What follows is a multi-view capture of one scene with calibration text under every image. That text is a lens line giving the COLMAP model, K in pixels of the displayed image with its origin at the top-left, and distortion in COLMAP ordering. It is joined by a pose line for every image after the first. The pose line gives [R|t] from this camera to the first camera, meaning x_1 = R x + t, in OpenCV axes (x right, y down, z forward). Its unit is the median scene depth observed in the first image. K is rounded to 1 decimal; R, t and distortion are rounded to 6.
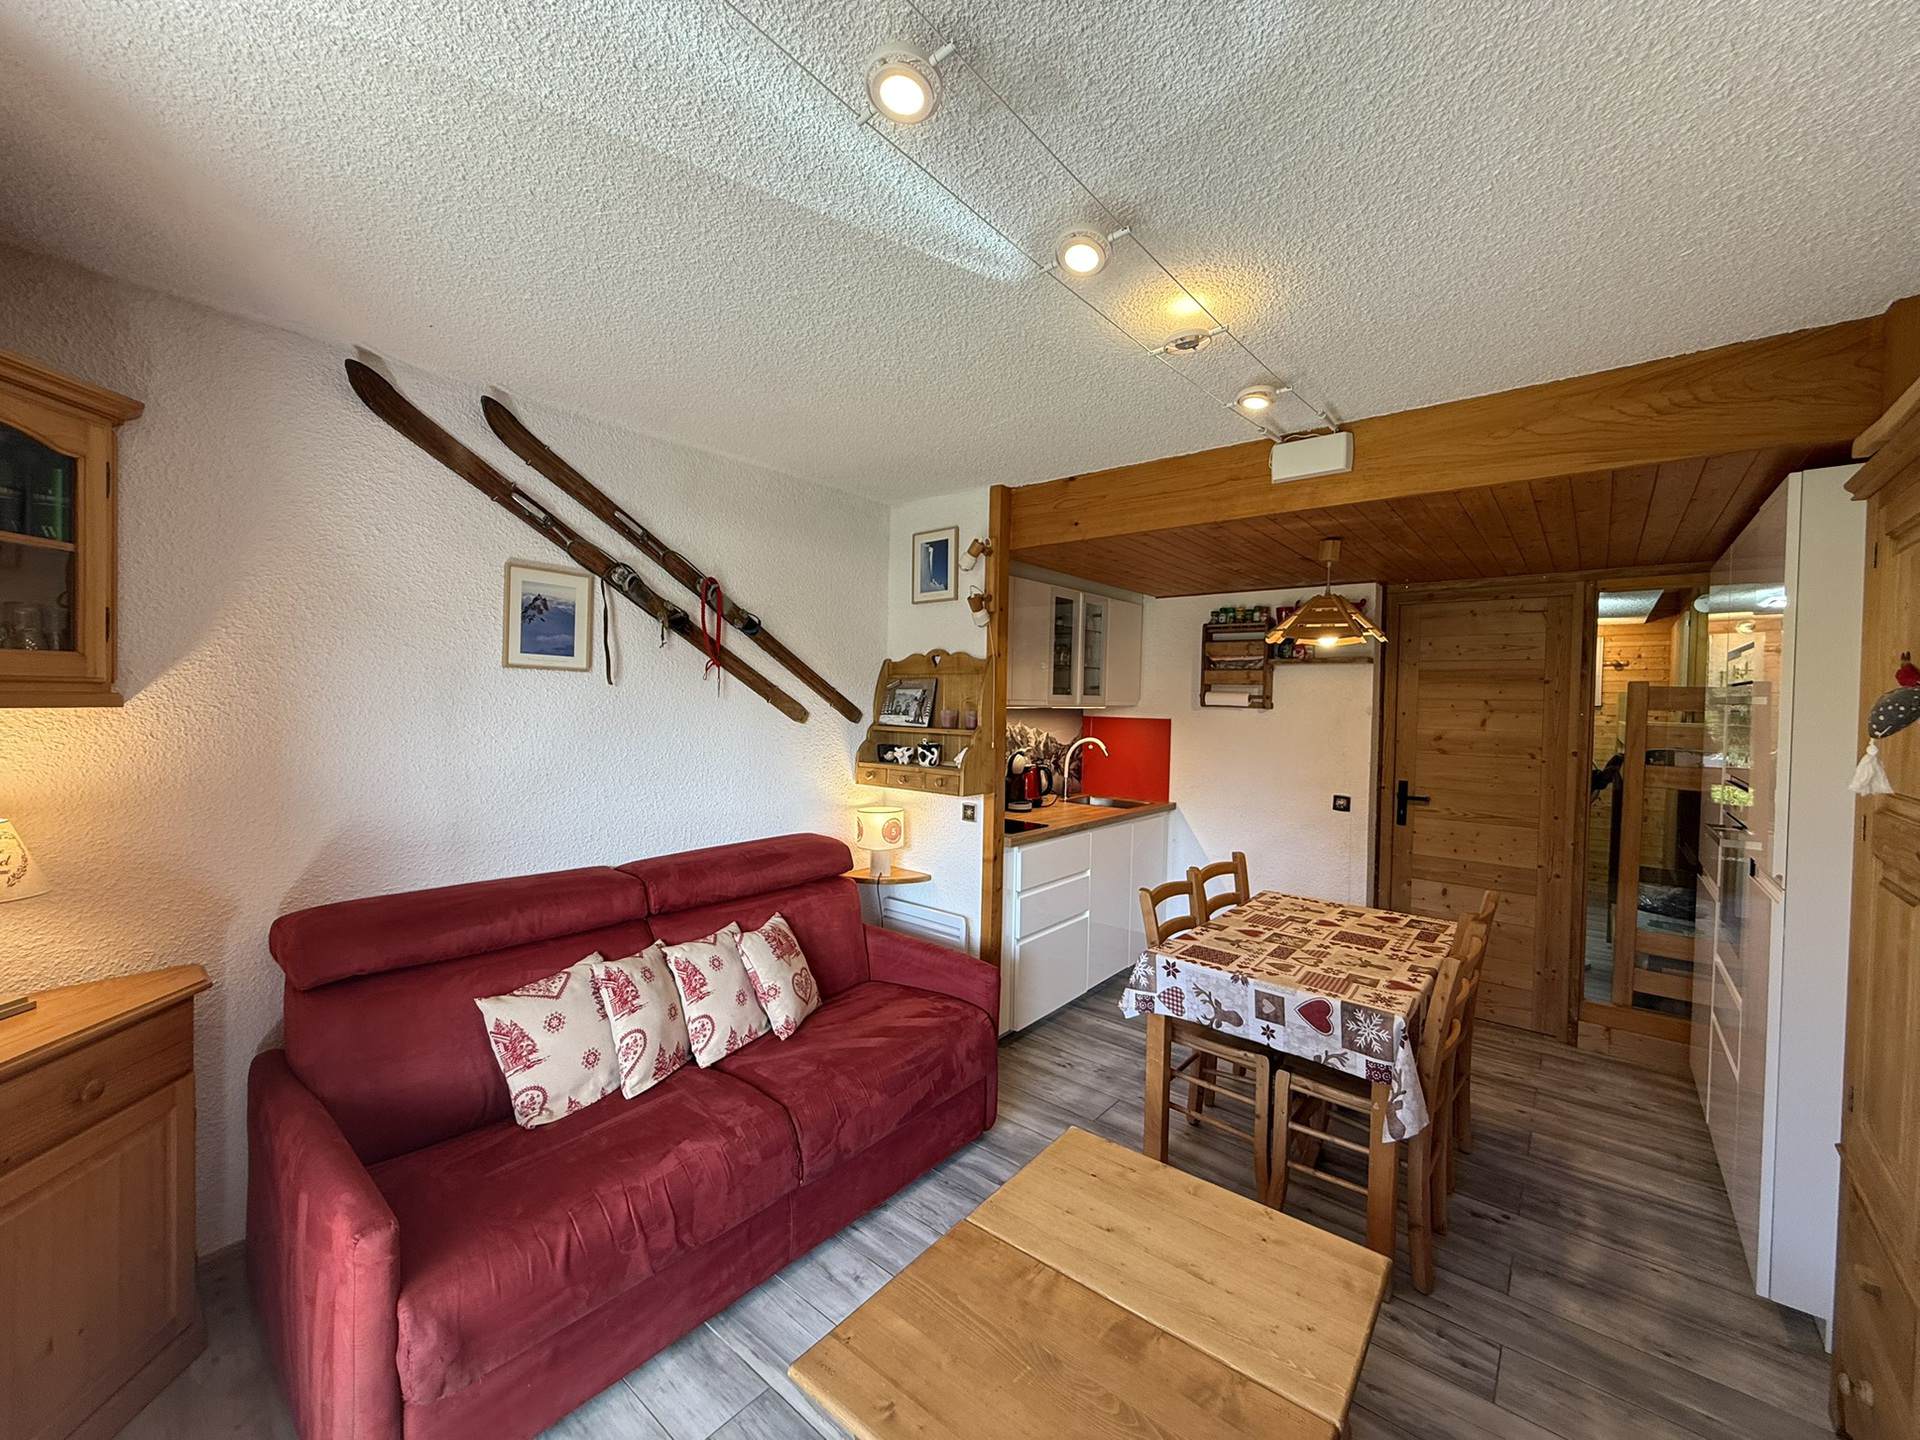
lens RADIAL K [[760.7, 0, 953.9], [0, 760.7, 720.1], [0, 0, 1]] dist [-0.000145, -0.000121]
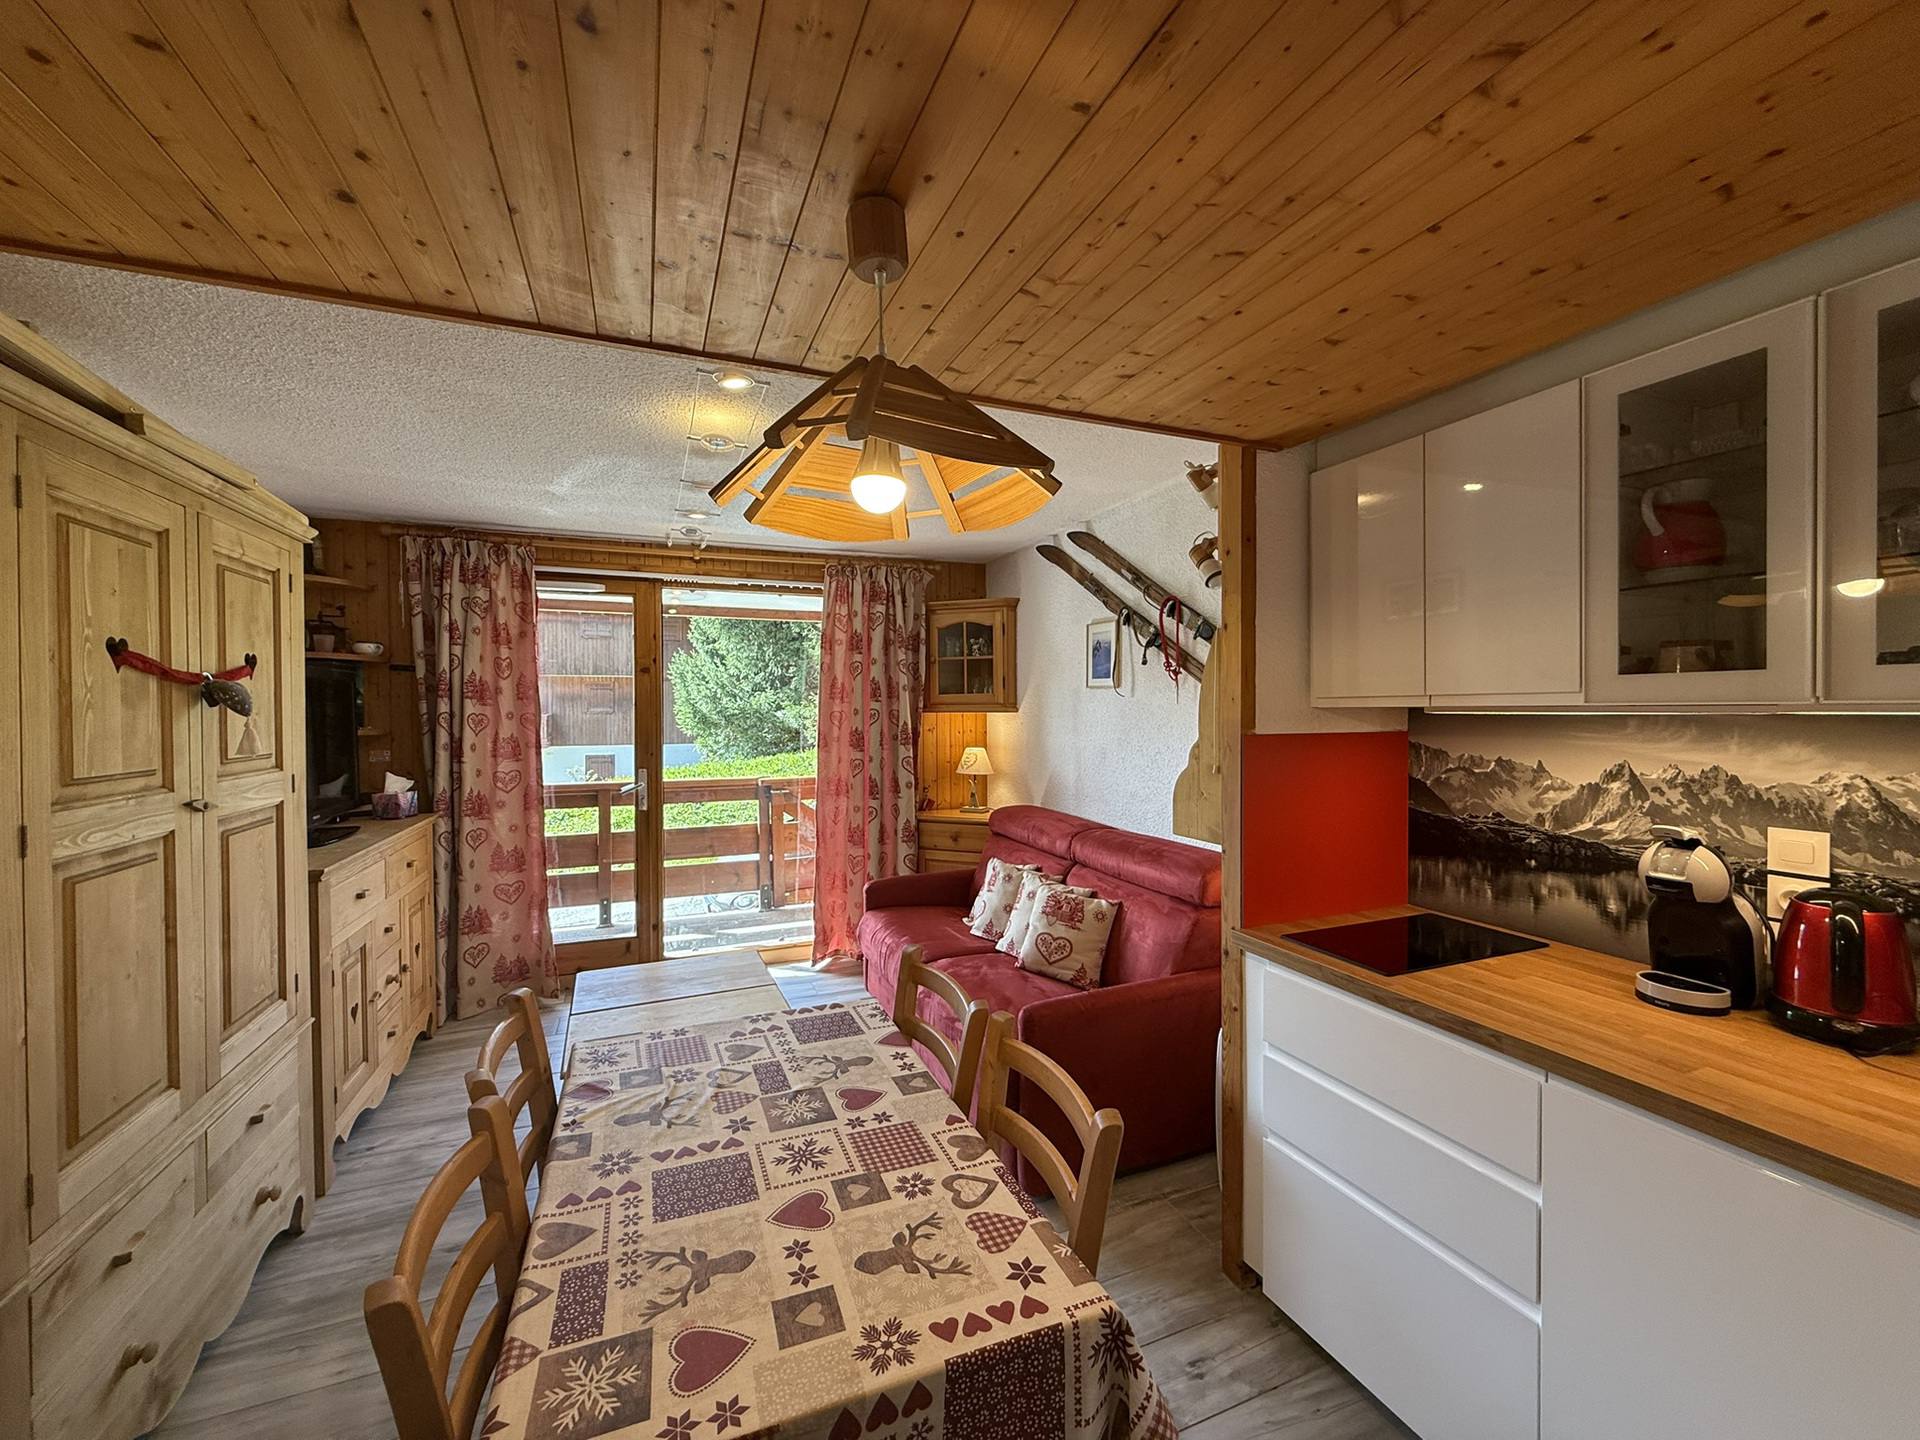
lens RADIAL K [[760.7, 0, 949.7], [0, 760.7, 717.8], [0, 0, 1]] dist [-0.000145, -0.000121]
pose [[-0.467557, -0.004681, -0.883950, 0.585114], [-0.029136, 0.999524, 0.010119, -0.008201], [0.883483, 0.030486, -0.467471, 0.892282]]
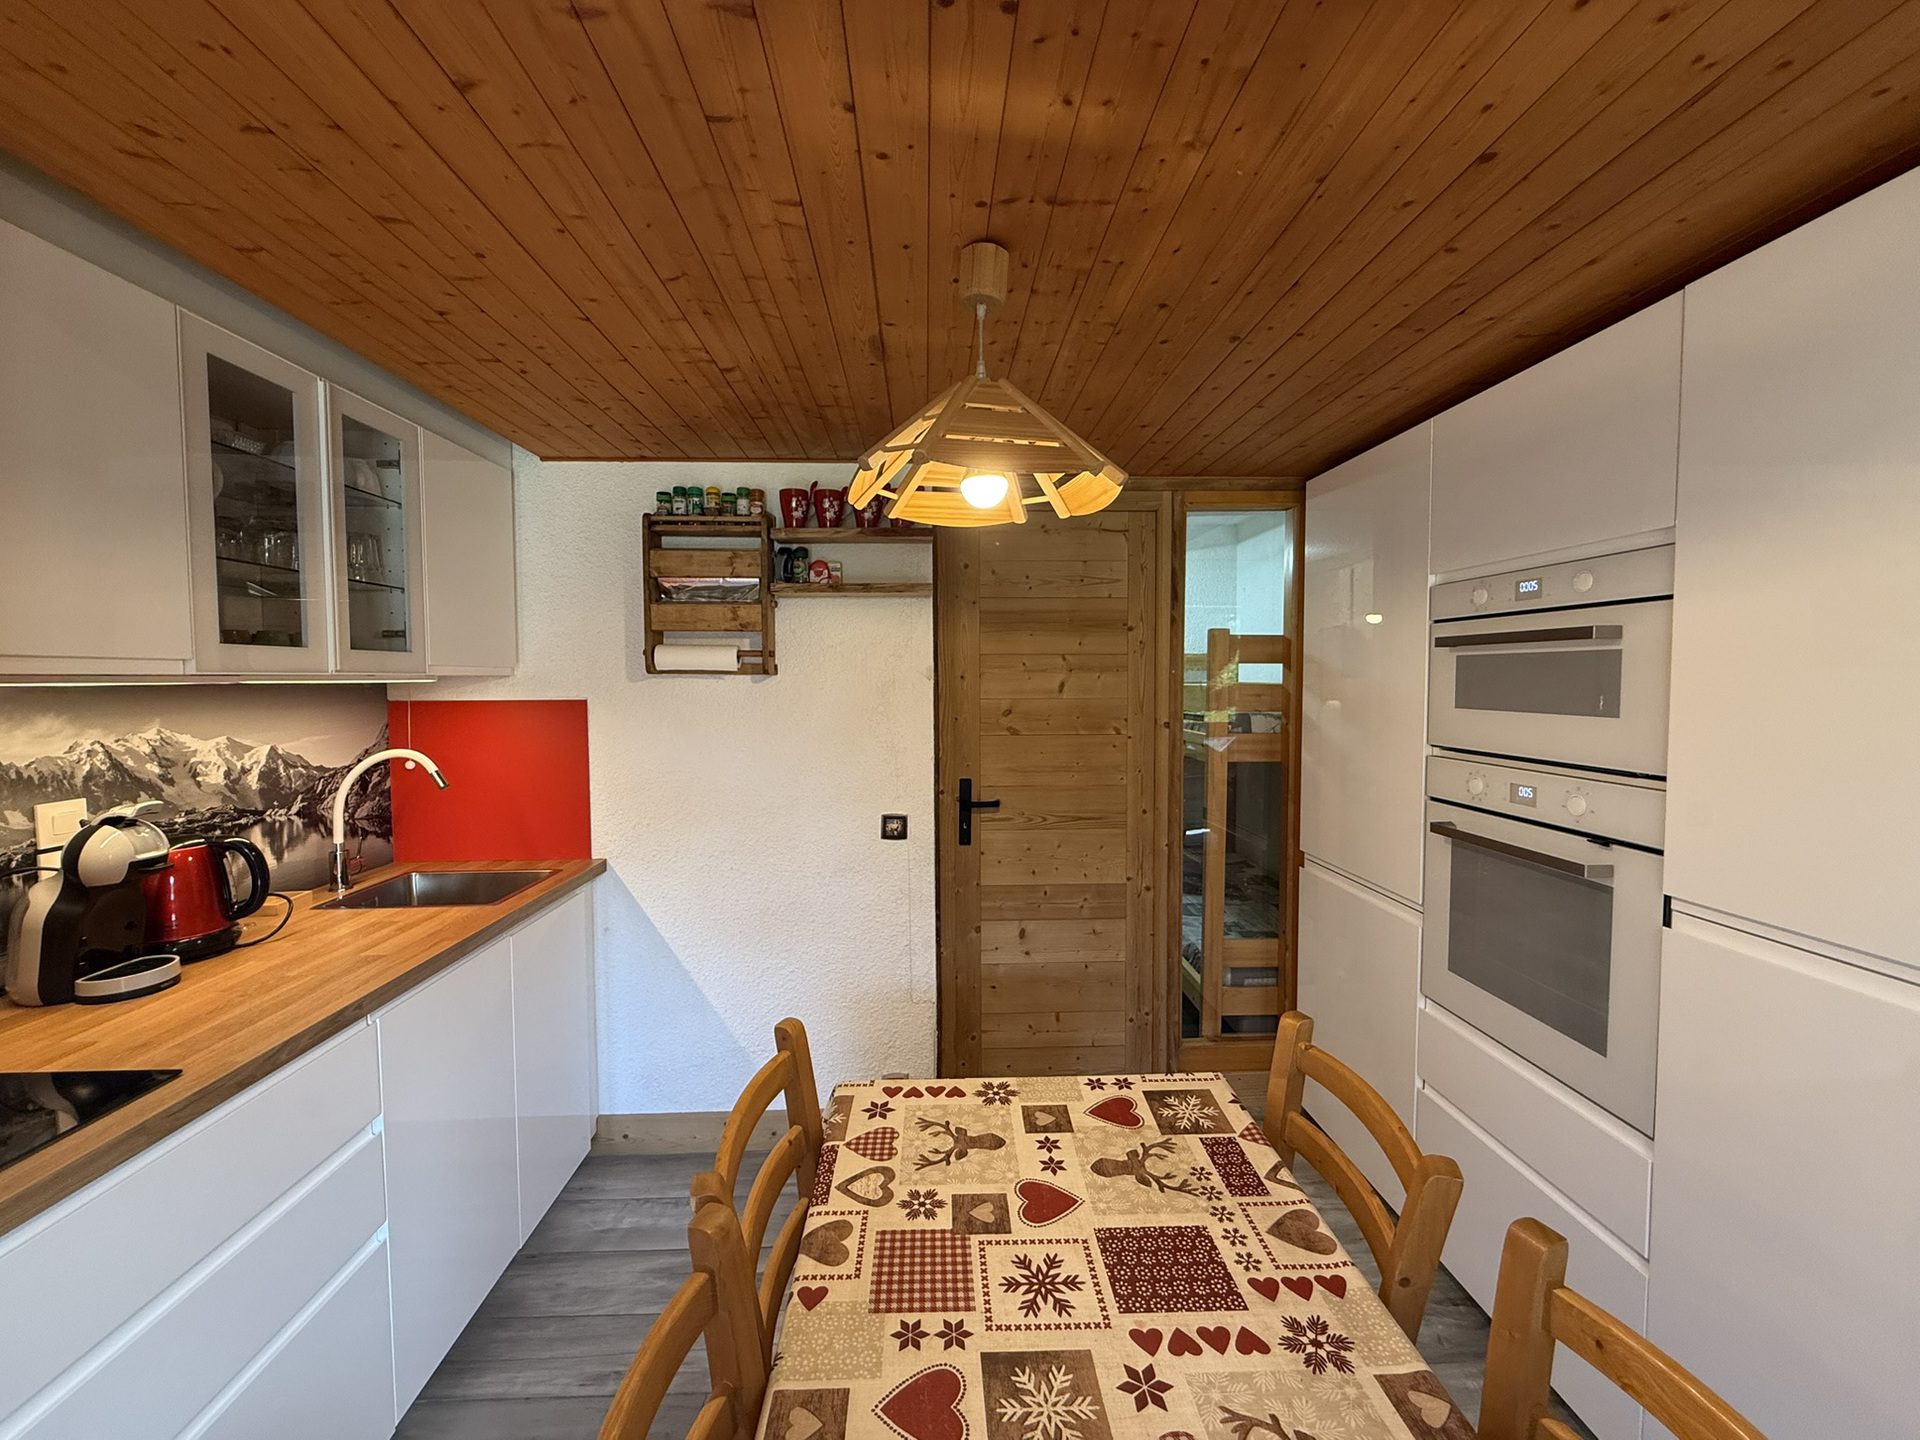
lens RADIAL K [[760.7, 0, 950.4], [0, 760.7, 716.2], [0, 0, 1]] dist [-0.000145, -0.000121]
pose [[0.742936, -0.055851, 0.667028, 0.144348], [0.037657, 0.998422, 0.041656, -0.002649], [-0.668302, -0.005830, 0.743867, 0.524045]]
